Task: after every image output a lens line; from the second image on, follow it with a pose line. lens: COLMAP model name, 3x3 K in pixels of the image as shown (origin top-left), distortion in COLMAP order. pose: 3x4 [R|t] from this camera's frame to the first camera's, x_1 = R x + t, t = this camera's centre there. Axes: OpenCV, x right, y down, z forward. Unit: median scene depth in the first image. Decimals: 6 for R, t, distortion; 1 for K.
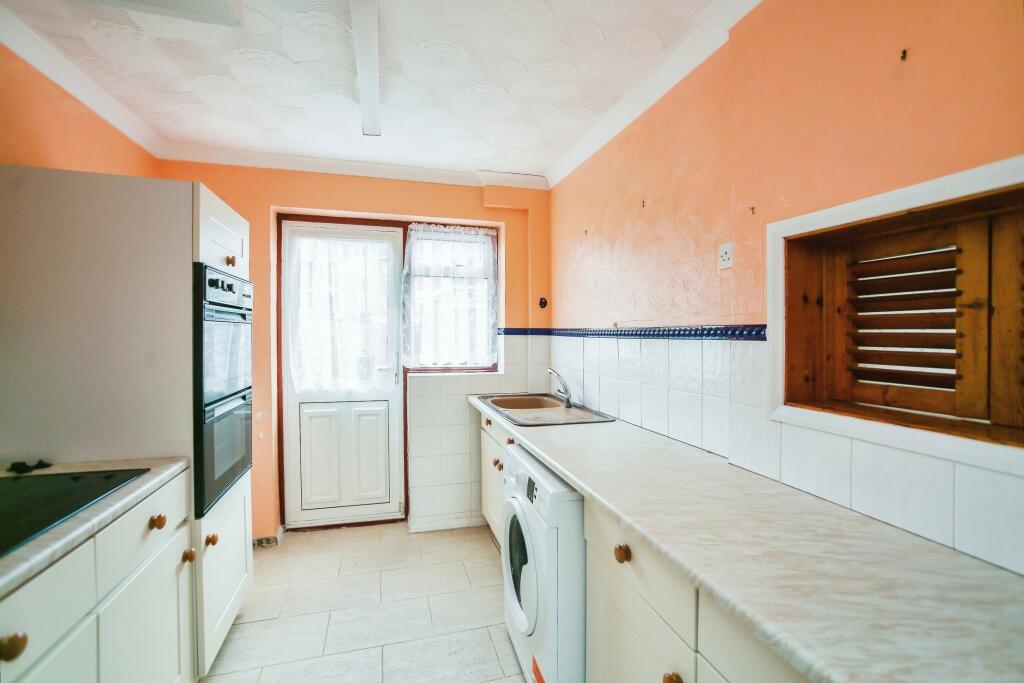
lens RADIAL K [[449.5, 0, 512.4], [0, 449.5, 329.6], [0, 0, 1]] dist [-0.034741, 0.014999]
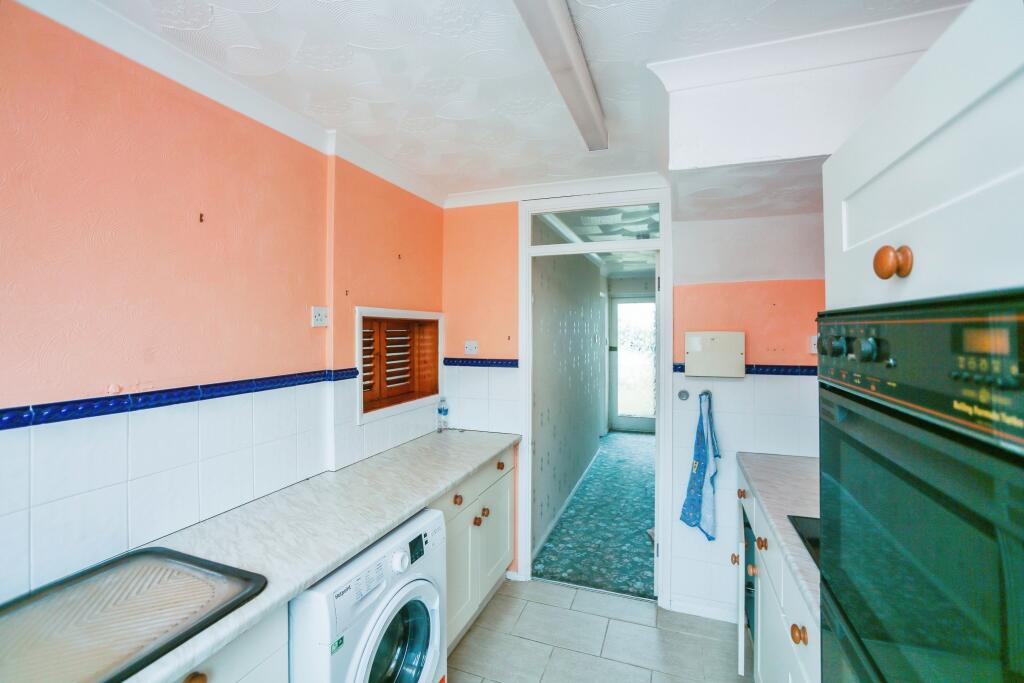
lens RADIAL K [[449.5, 0, 512.4], [0, 449.5, 329.6], [0, 0, 1]] dist [-0.034741, 0.014999]
pose [[-0.807058, -0.000970, 0.590471, -0.864014], [0.002497, 0.999984, 0.005056, -0.162114], [-0.590466, 0.005555, -0.807043, 2.044604]]
